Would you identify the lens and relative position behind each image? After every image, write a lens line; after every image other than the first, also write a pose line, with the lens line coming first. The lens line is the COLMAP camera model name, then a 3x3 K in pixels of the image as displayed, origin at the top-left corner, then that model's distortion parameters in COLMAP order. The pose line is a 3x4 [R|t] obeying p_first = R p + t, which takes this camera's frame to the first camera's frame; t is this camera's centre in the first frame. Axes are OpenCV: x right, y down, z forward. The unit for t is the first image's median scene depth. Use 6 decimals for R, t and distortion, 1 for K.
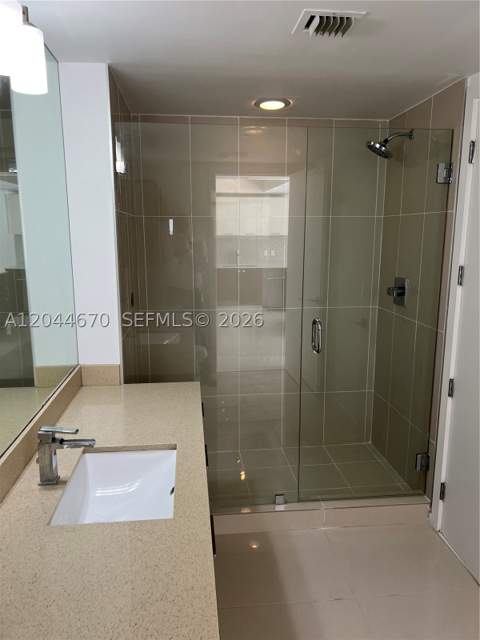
lens RADIAL K [[467.0, 0, 240.0], [0, 467.0, 320.0], [0, 0, 1]] dist [0.028218, -0.055526]
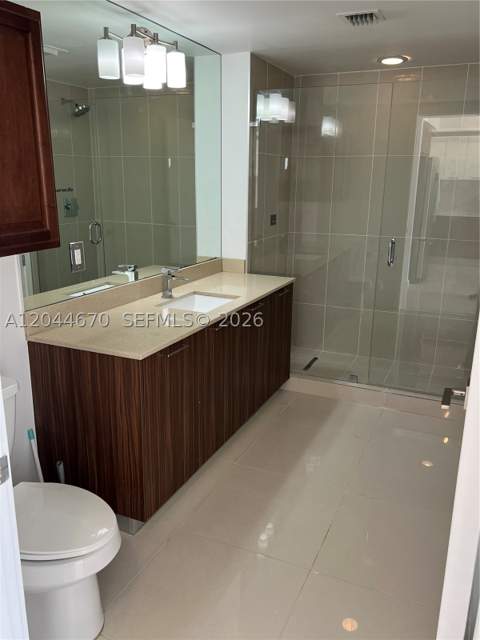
lens RADIAL K [[517.3, 0, 240.0], [0, 517.3, 320.0], [0, 0, 1]] dist [-0.001989, -0.001536]
pose [[0.861177, 0.134990, -0.490053, 0.542643], [-0.098387, 0.990127, 0.099843, 0.121501], [0.498692, -0.037768, 0.865956, -0.421178]]
